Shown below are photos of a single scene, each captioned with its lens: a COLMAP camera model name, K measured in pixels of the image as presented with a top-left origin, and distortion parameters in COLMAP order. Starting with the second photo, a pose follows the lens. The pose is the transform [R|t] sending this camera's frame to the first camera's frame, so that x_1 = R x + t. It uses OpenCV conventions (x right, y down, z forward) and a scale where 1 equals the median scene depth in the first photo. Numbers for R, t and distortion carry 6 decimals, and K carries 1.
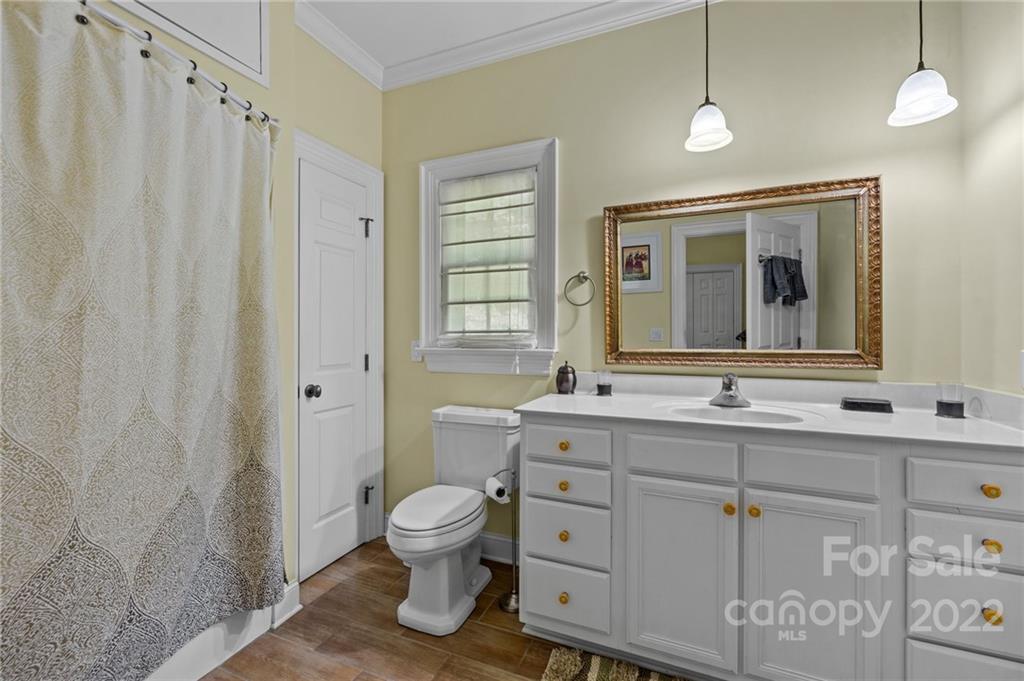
lens RADIAL K [[431.9, 0, 506.5], [0, 431.9, 339.3], [0, 0, 1]] dist [-0.001971, -0.000045]
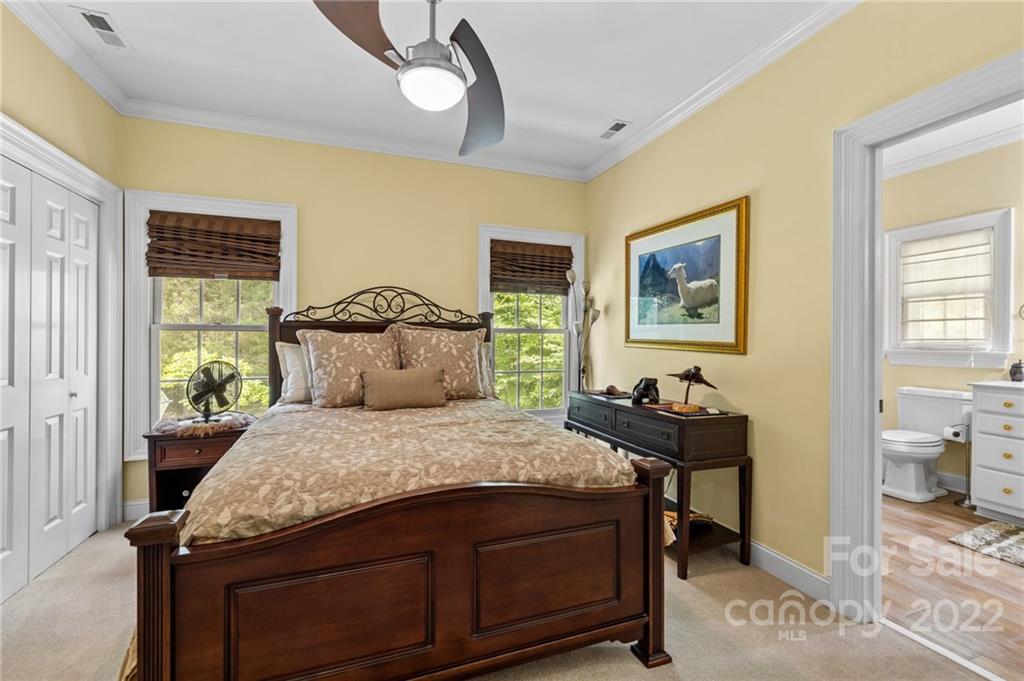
lens RADIAL K [[431.9, 0, 506.5], [0, 431.9, 339.3], [0, 0, 1]] dist [-0.001971, -0.000045]
pose [[0.683354, 0.004963, -0.730071, 0.010907], [-0.010016, 0.999947, -0.002577, 0.001202], [0.730019, 0.009073, 0.683367, -1.201972]]
